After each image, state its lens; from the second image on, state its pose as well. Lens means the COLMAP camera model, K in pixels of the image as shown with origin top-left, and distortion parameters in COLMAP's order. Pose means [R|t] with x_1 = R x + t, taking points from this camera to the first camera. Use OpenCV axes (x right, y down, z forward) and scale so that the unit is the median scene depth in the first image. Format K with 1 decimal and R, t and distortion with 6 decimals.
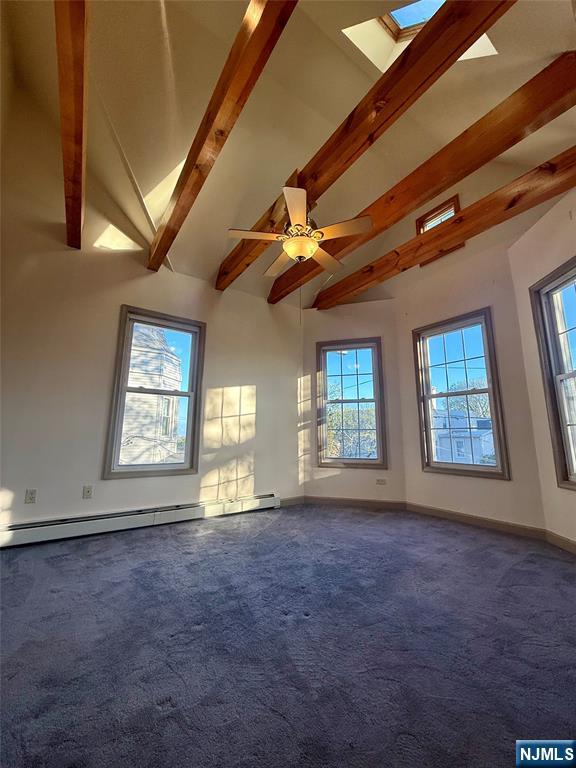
lens RADIAL K [[305.9, 0, 290.4], [0, 305.9, 388.1], [0, 0, 1]] dist [-0.004722, 0.000696]
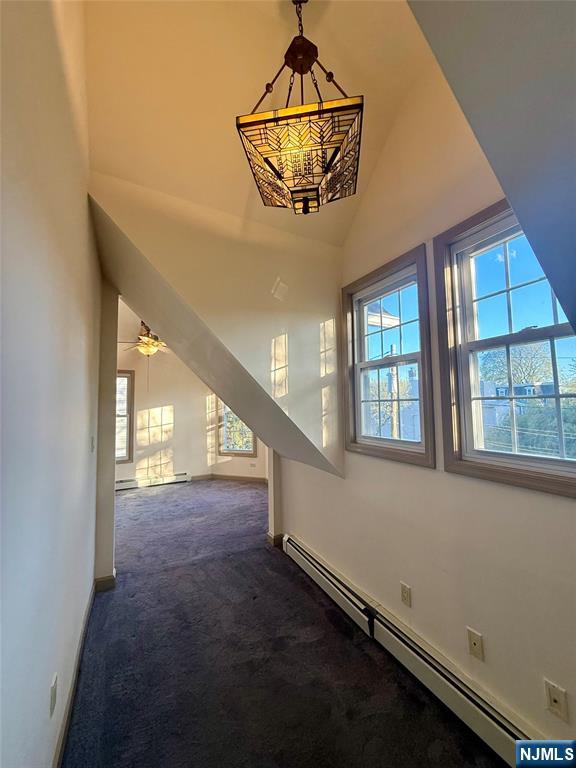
lens RADIAL K [[305.9, 0, 287.7], [0, 305.9, 382.6], [0, 0, 1]] dist [-0.004722, 0.000696]
pose [[0.992672, -0.035323, -0.115563, 0.686157], [0.044374, 0.996065, 0.076710, -0.226882], [0.112399, -0.081276, 0.990334, -0.493339]]
